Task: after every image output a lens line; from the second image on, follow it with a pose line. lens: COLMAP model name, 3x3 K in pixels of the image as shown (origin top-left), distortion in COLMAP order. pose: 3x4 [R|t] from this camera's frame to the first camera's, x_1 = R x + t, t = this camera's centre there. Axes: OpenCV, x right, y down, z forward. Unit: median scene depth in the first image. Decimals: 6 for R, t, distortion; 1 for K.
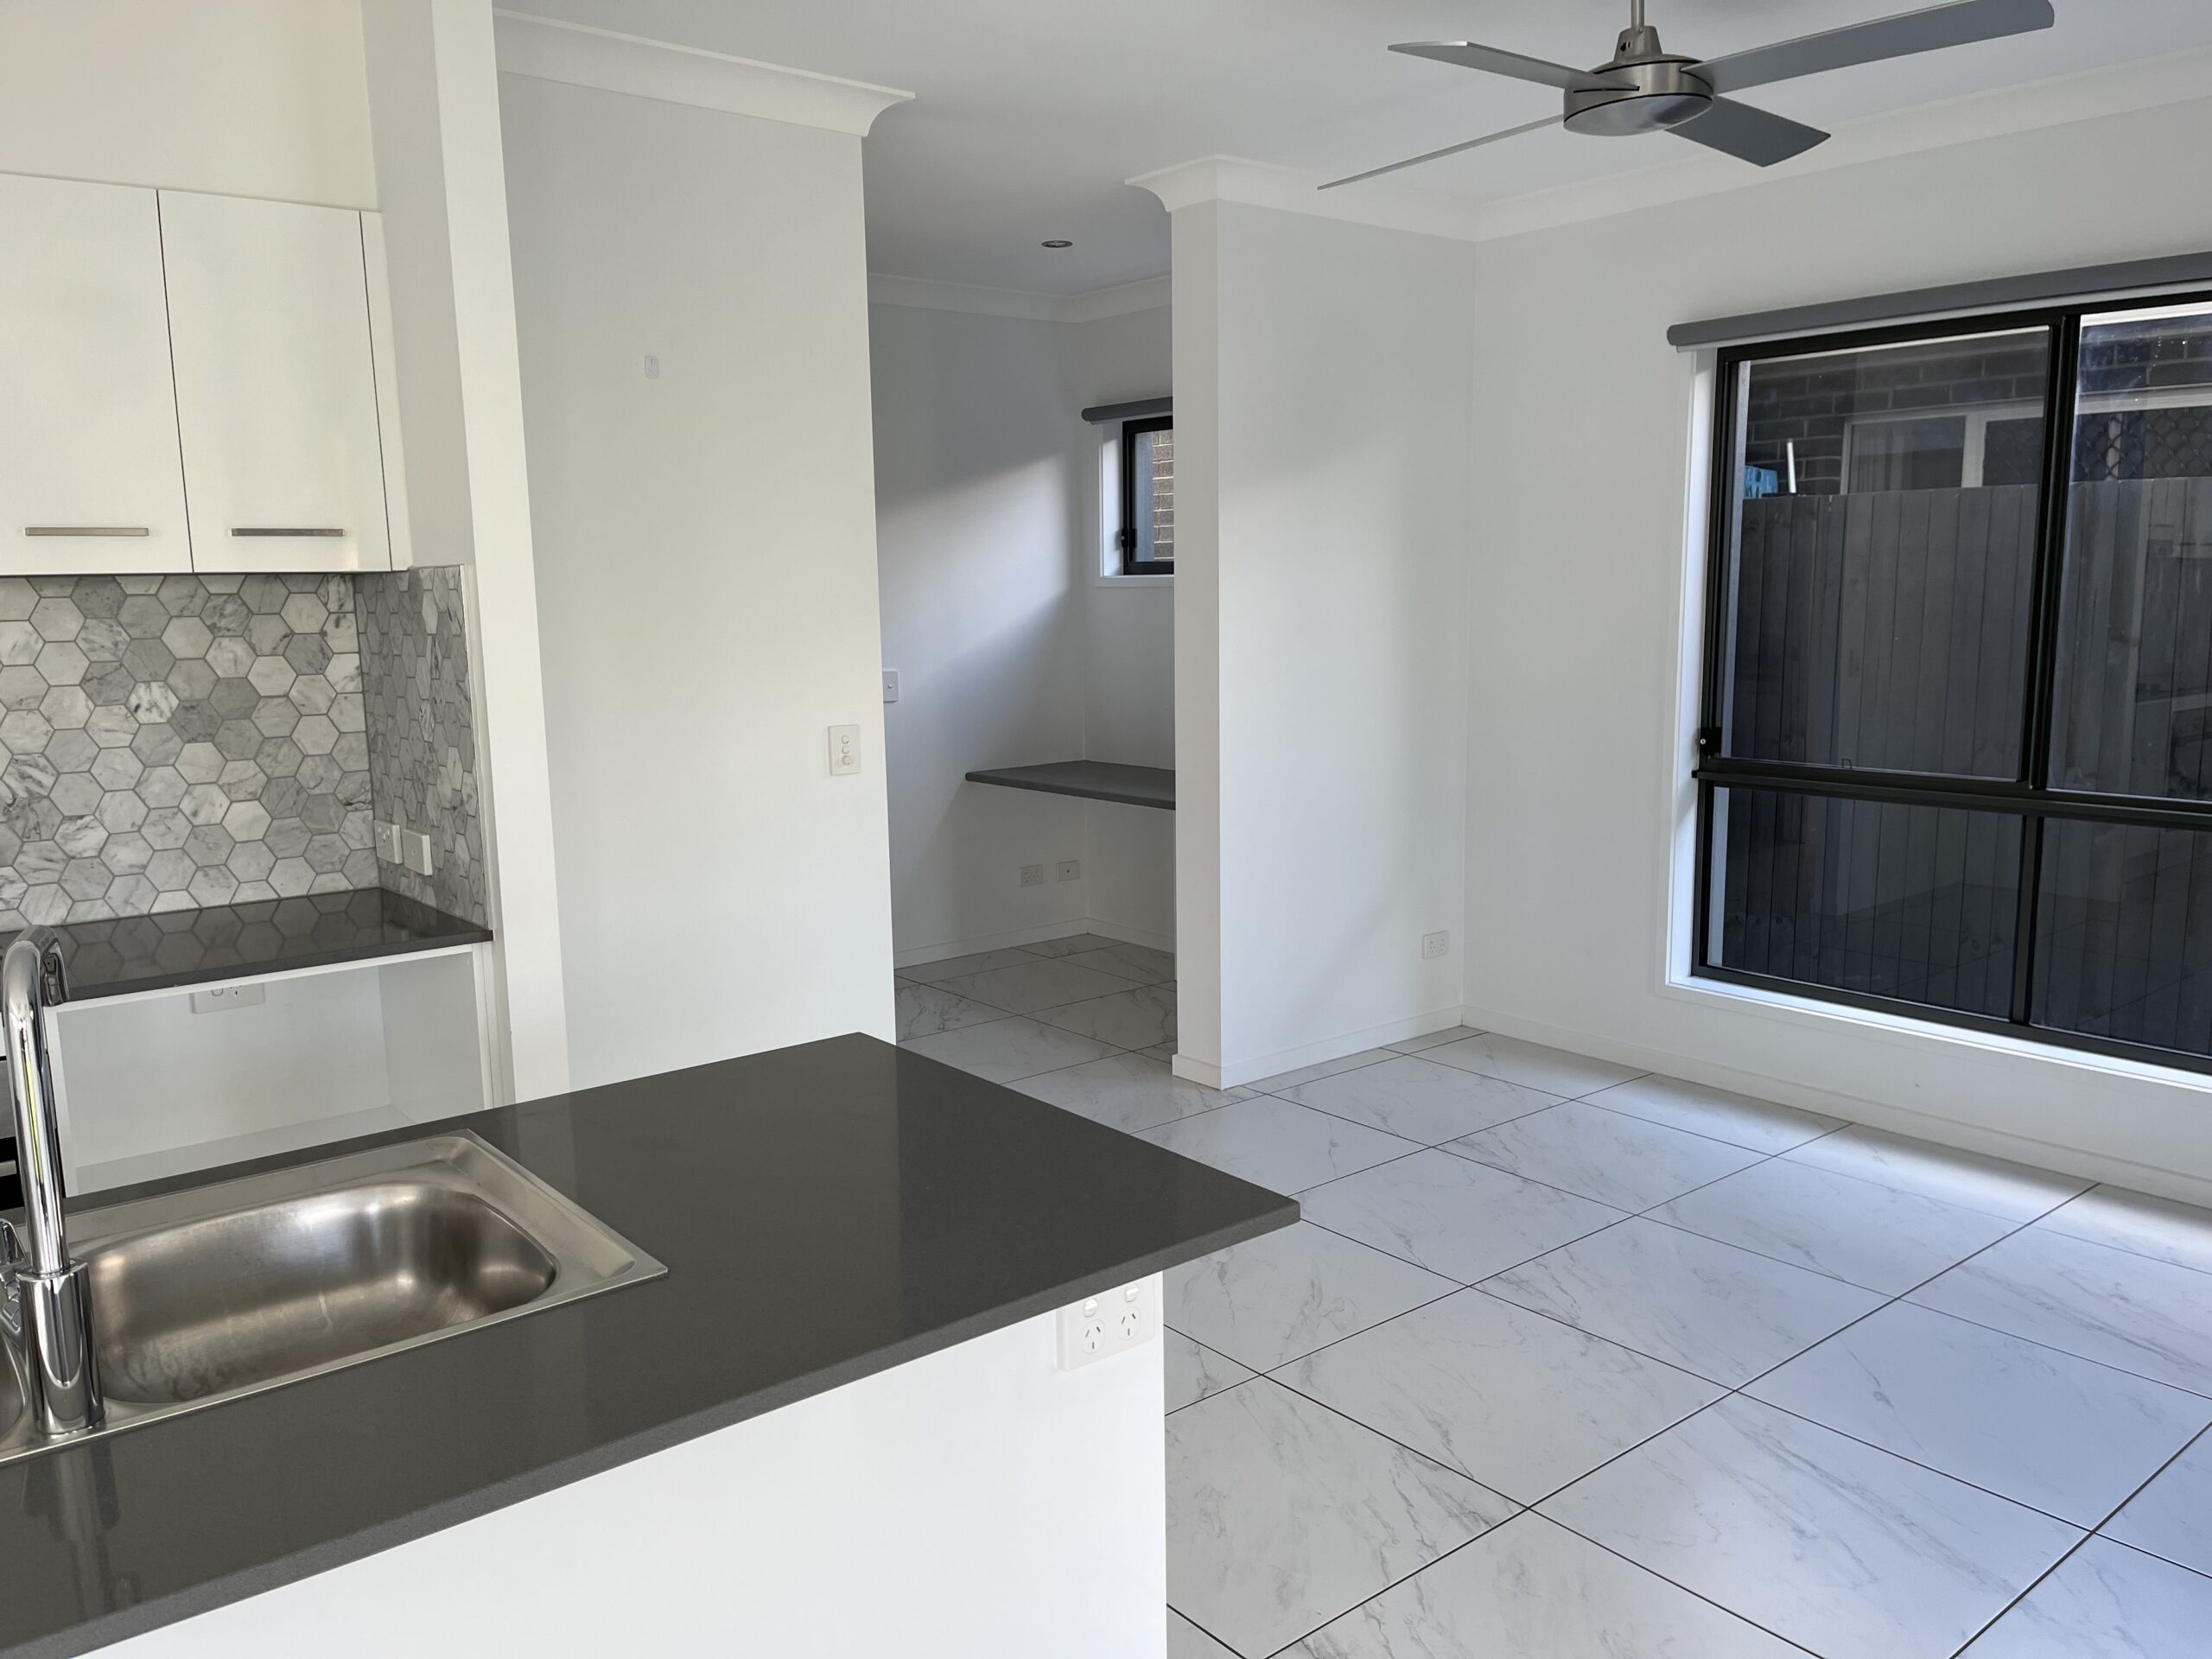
lens RADIAL K [[1640.1, 0, 1065.1], [0, 1640.1, 854.5], [0, 0, 1]] dist [0.027030, -0.063183]
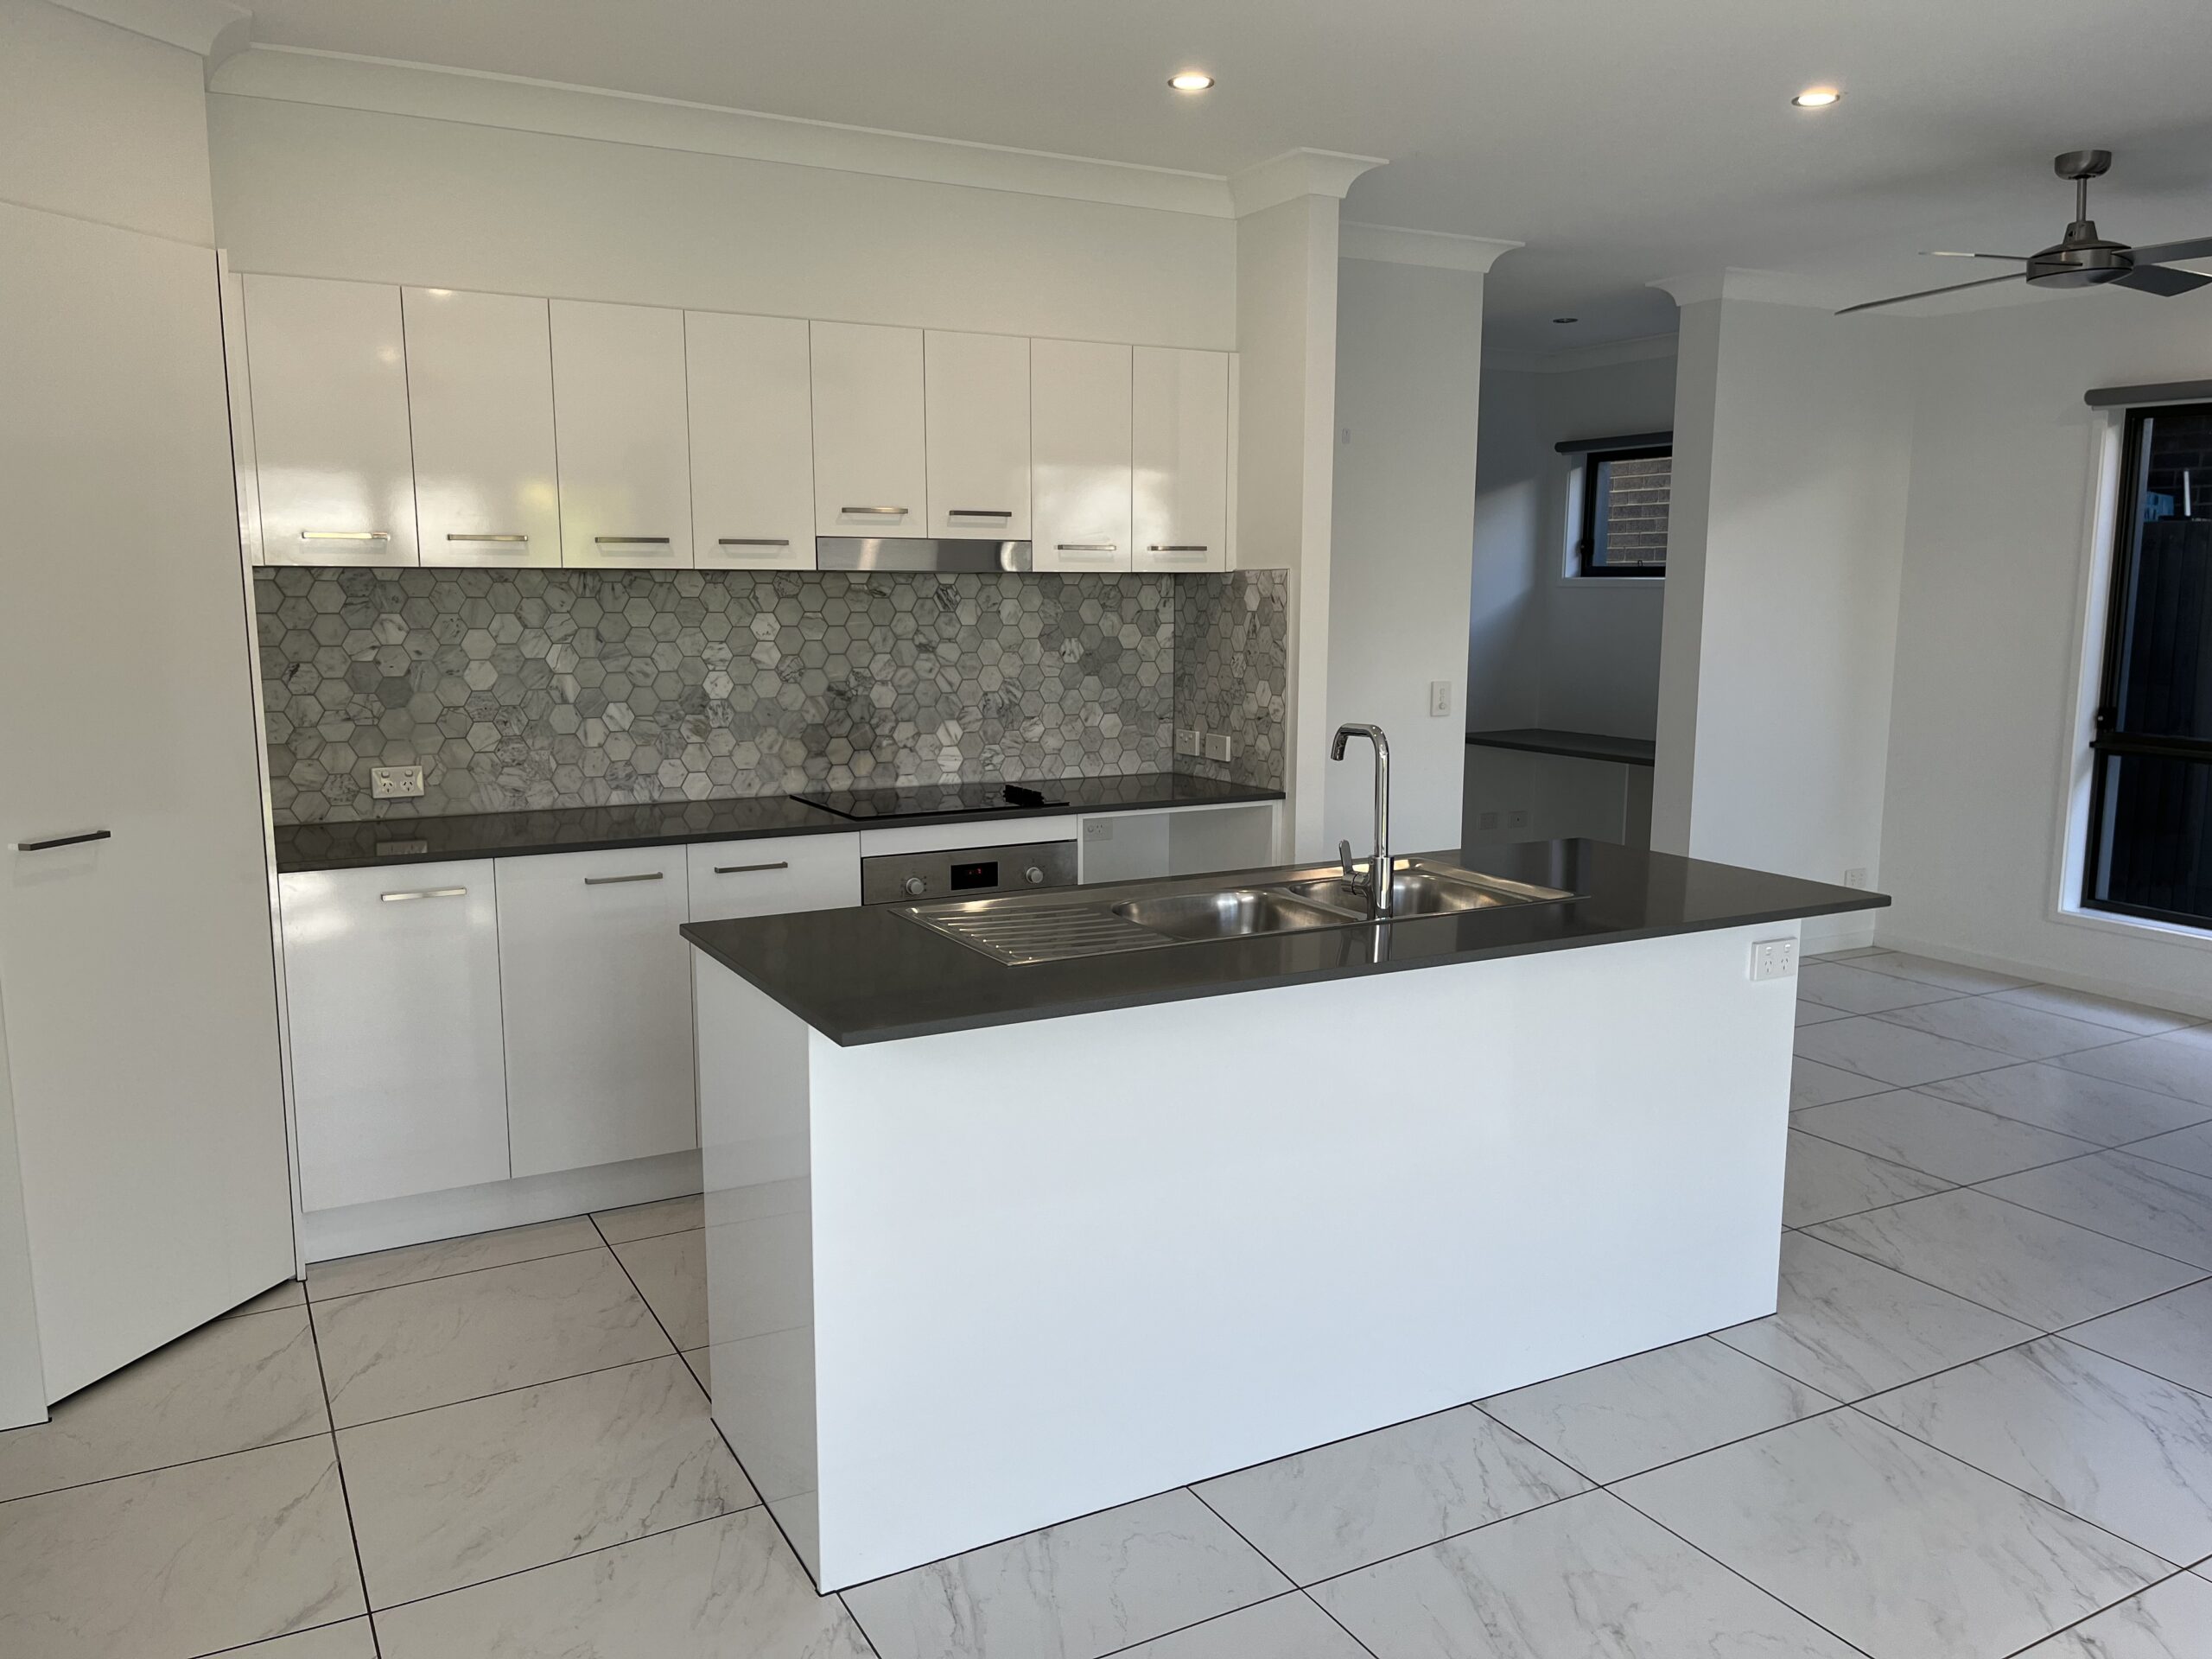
lens RADIAL K [[1640.1, 0, 1031.1], [0, 1640.1, 859.0], [0, 0, 1]] dist [0.027030, -0.063183]
pose [[0.979924, 0.043900, -0.194476, -0.244931], [-0.043314, 0.999035, 0.007265, 0.098585], [0.194607, 0.001304, 0.980880, -0.576694]]
